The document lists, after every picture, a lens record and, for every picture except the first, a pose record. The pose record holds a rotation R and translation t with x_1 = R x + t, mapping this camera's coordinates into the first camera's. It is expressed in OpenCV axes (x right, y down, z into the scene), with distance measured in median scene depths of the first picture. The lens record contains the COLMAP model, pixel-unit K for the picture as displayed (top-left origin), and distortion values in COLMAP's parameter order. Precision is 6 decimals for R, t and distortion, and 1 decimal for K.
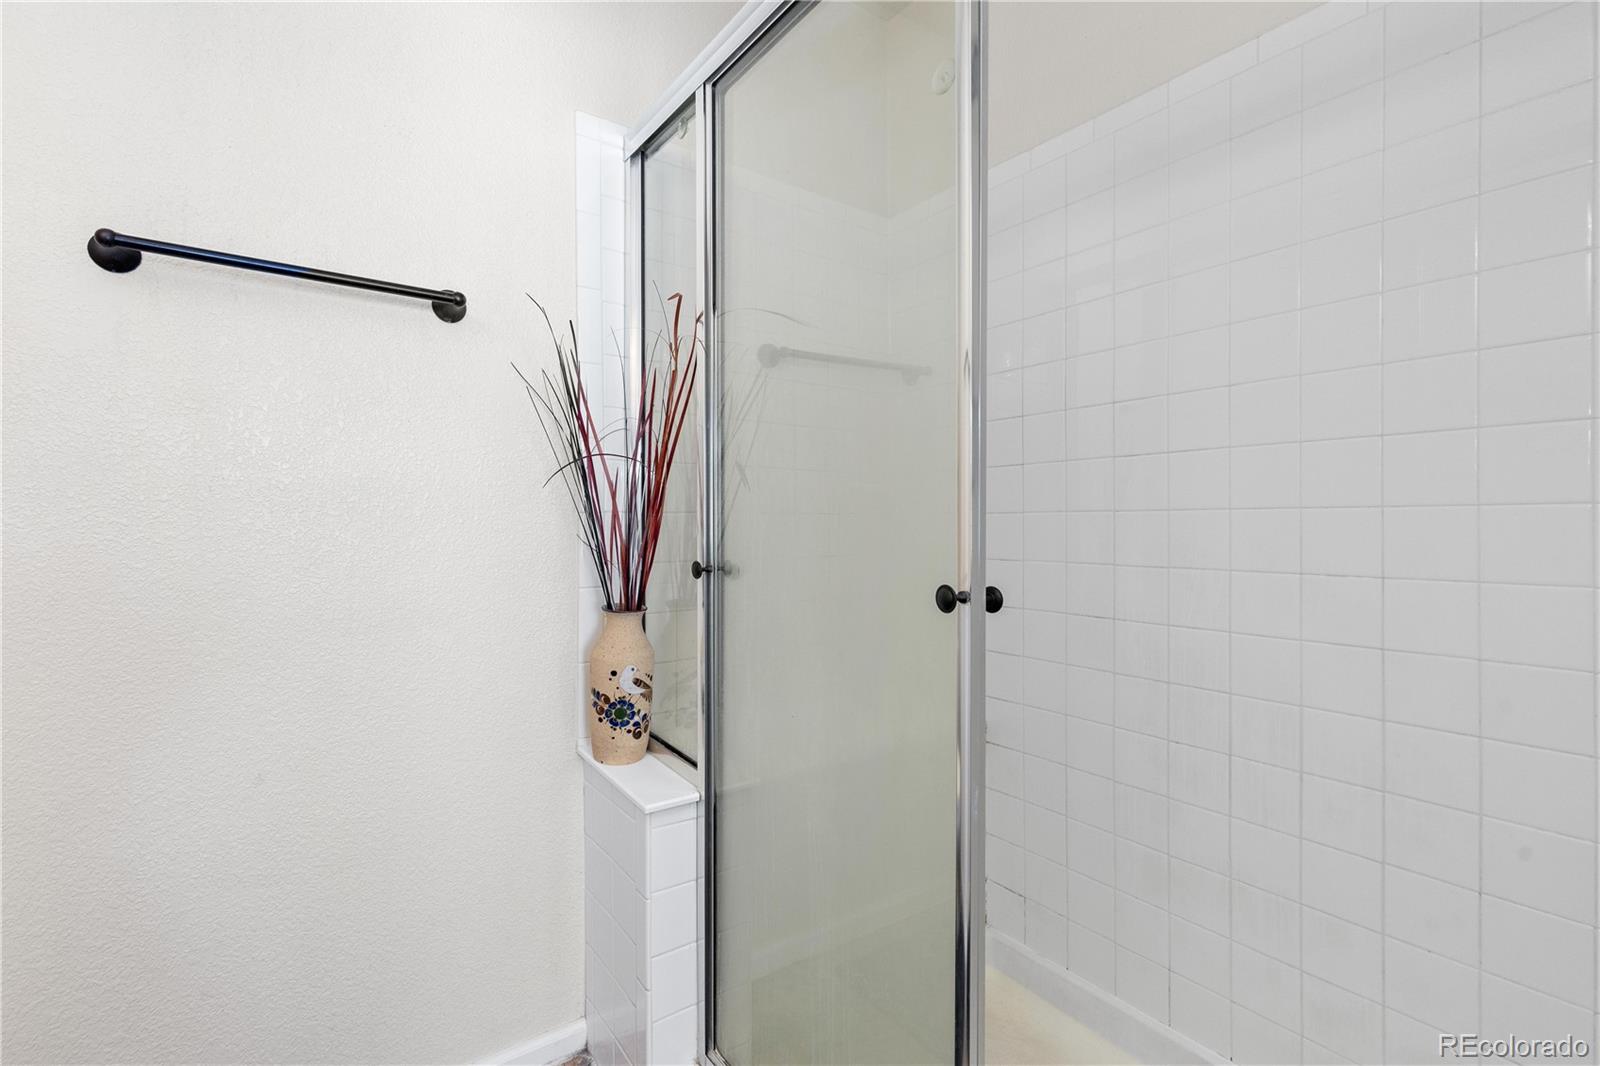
lens RADIAL K [[723.5, 0, 797.5], [0, 723.5, 528.5], [0, 0, 1]] dist [0.006917, -0.000114]
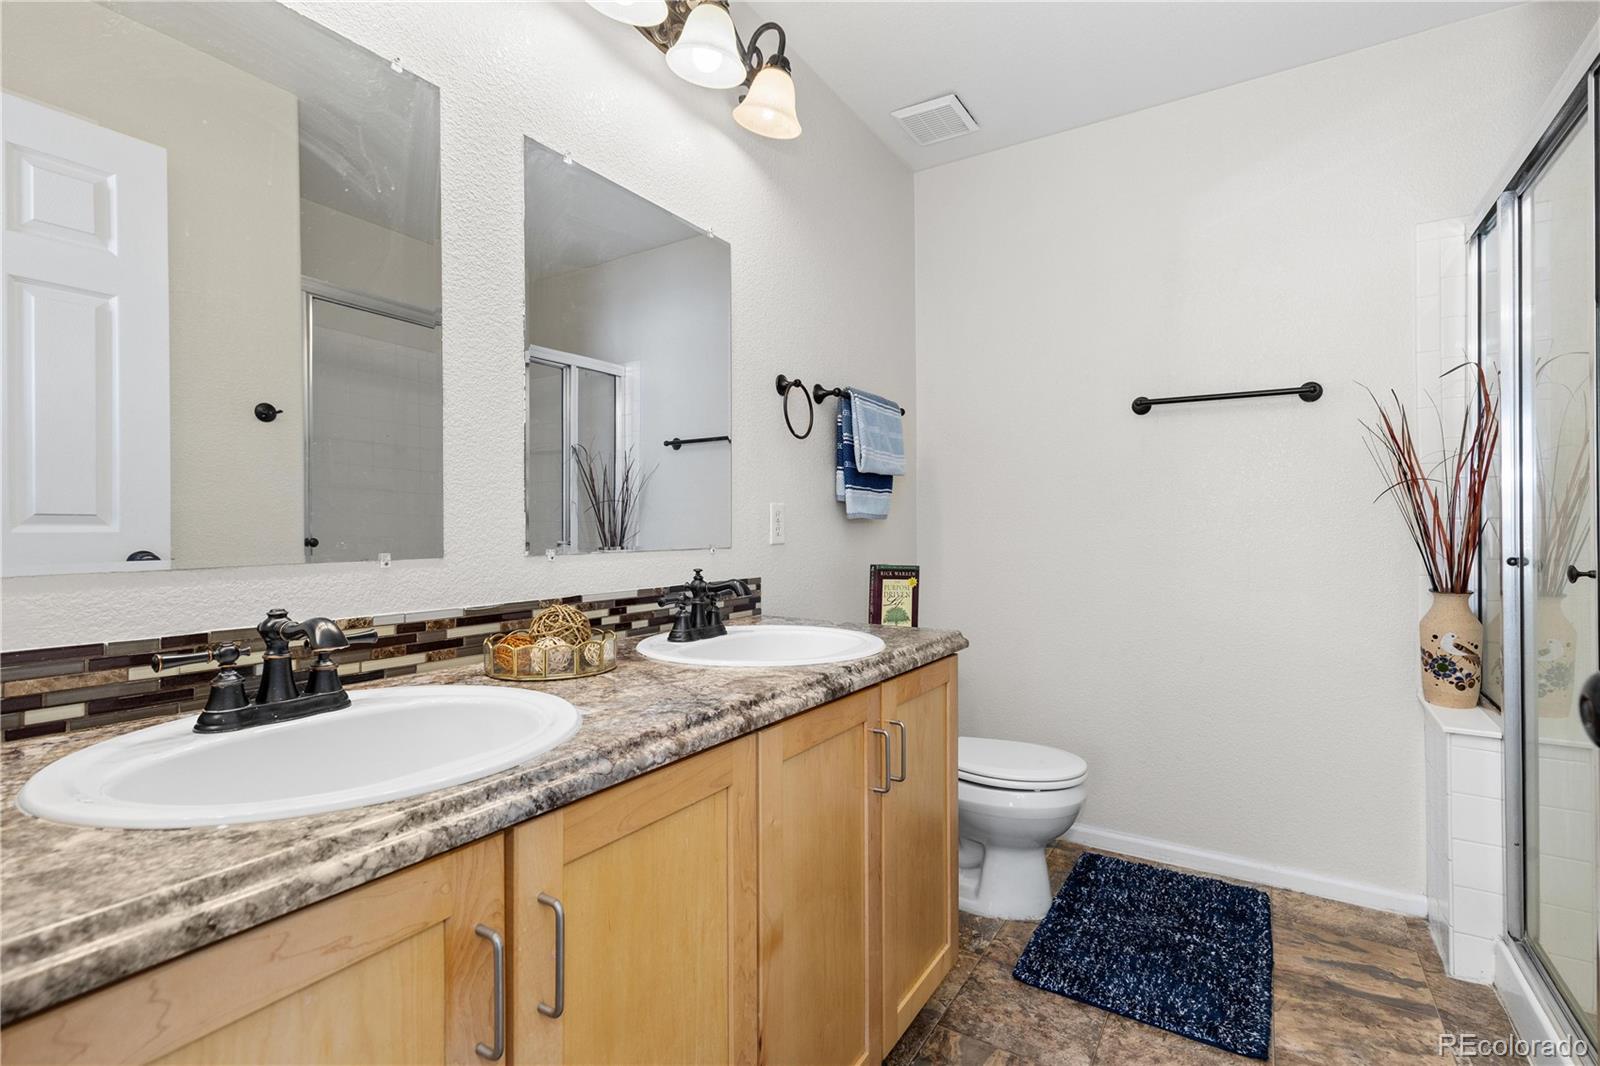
lens RADIAL K [[723.5, 0, 797.5], [0, 723.5, 528.5], [0, 0, 1]] dist [0.006917, -0.000114]
pose [[0.375401, -0.002860, -0.926858, 0.564233], [0.001360, 0.999996, -0.002535, -0.004420], [0.926862, -0.000309, 0.375403, -0.632747]]
